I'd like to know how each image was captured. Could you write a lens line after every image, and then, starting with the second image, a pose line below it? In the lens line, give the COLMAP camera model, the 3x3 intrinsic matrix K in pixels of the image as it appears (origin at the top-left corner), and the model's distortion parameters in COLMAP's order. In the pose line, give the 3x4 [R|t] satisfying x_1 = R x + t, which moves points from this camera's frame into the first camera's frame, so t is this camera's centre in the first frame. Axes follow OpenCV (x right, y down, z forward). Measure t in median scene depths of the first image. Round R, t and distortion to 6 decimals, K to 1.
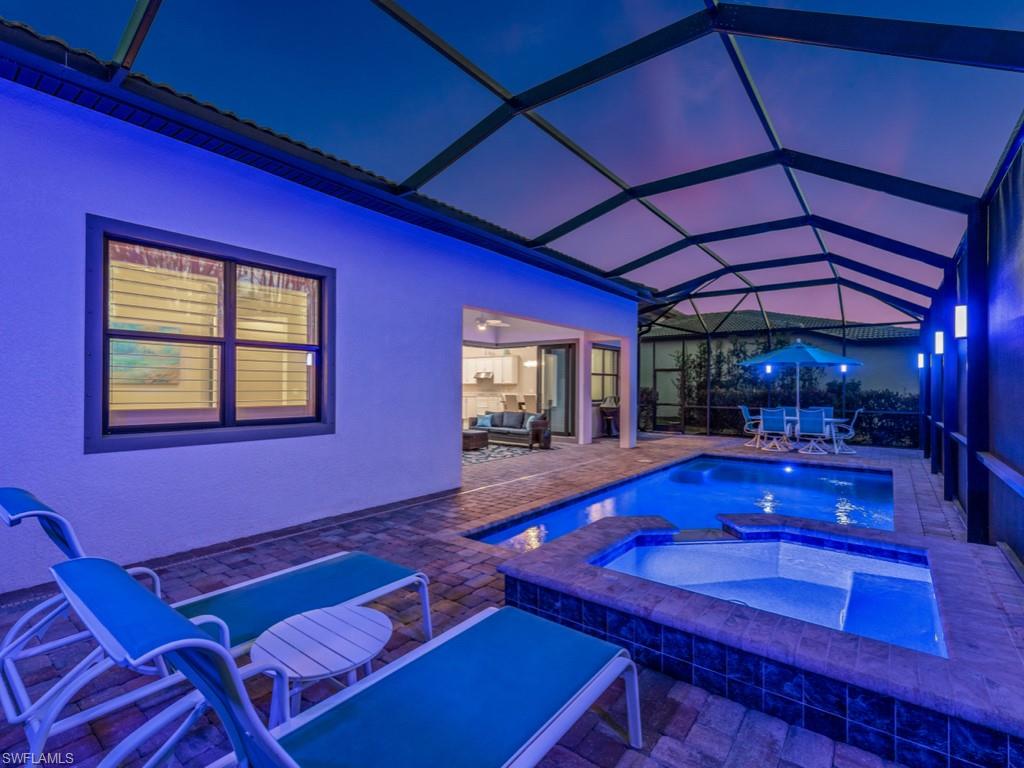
lens RADIAL K [[468.5, 0, 515.8], [0, 468.5, 384.0], [0, 0, 1]] dist [0.002230, -0.001059]
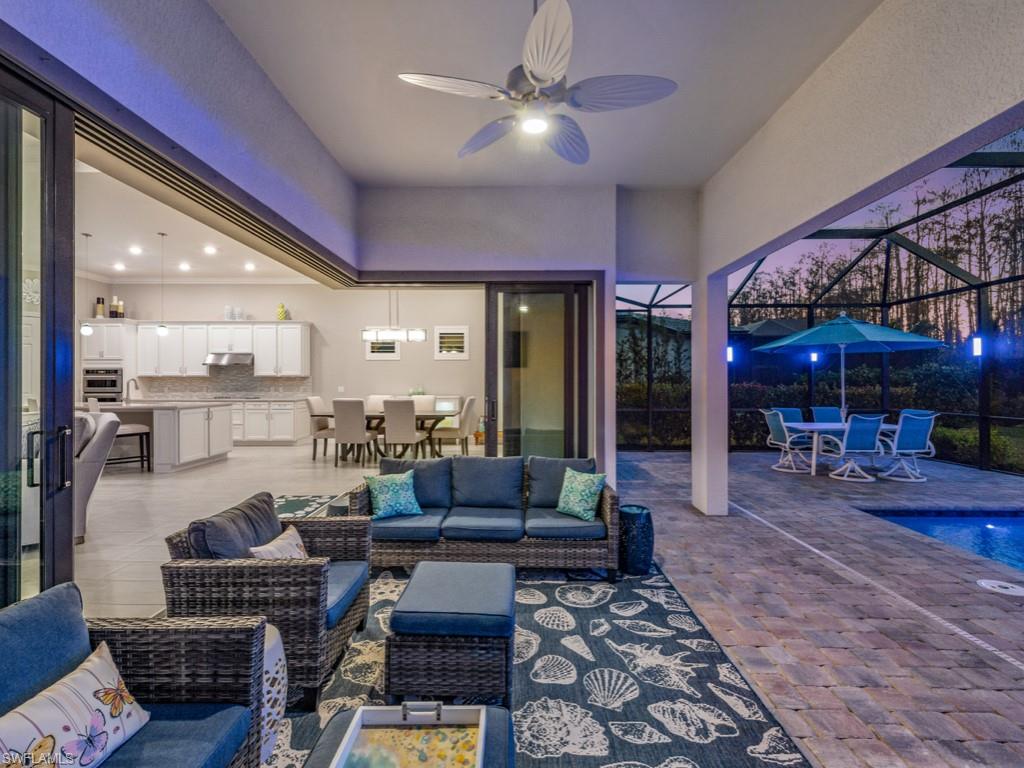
lens RADIAL K [[450.1, 0, 509.2], [0, 450.1, 377.2], [0, 0, 1]] dist [0.011758, -0.002585]
pose [[0.807207, -0.000553, 0.590268, -0.161601], [0.000706, 1.000000, -0.000029, 0.001416], [-0.590268, 0.000440, 0.807207, 0.636224]]
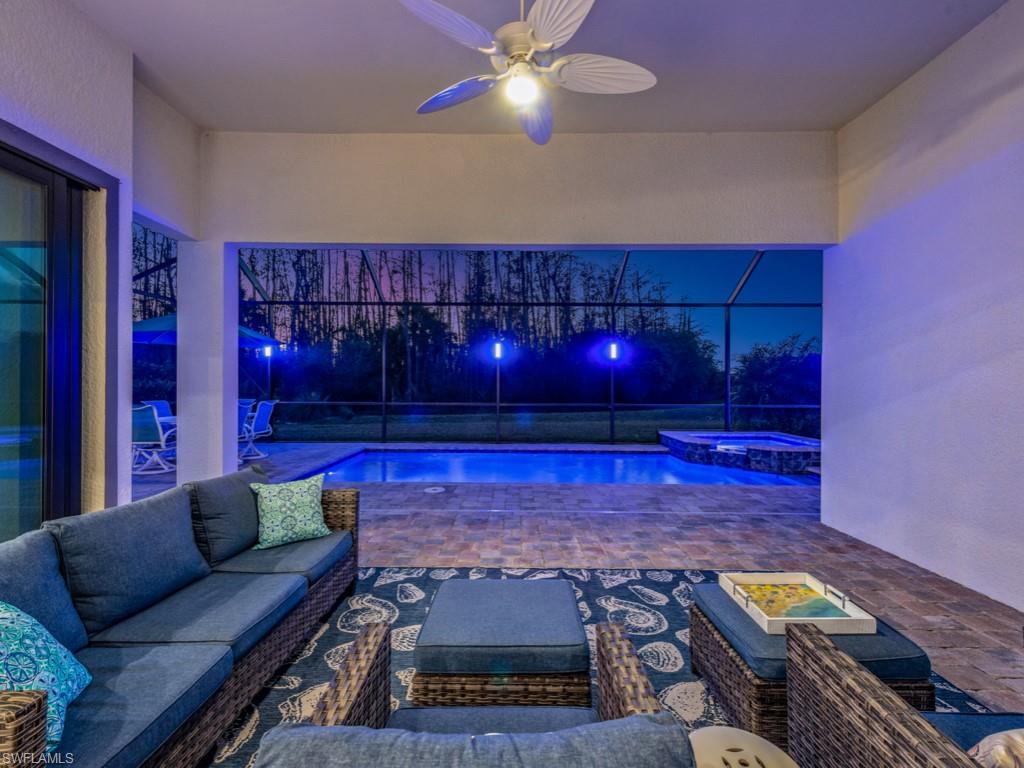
lens RADIAL K [[450.1, 0, 512.6], [0, 450.1, 385.8], [0, 0, 1]] dist [0.011758, -0.002585]
pose [[-0.597929, -0.013543, 0.801435, -0.183875], [-0.017145, 0.999845, 0.004104, 0.013526], [-0.801366, -0.011287, -0.598068, 0.864762]]
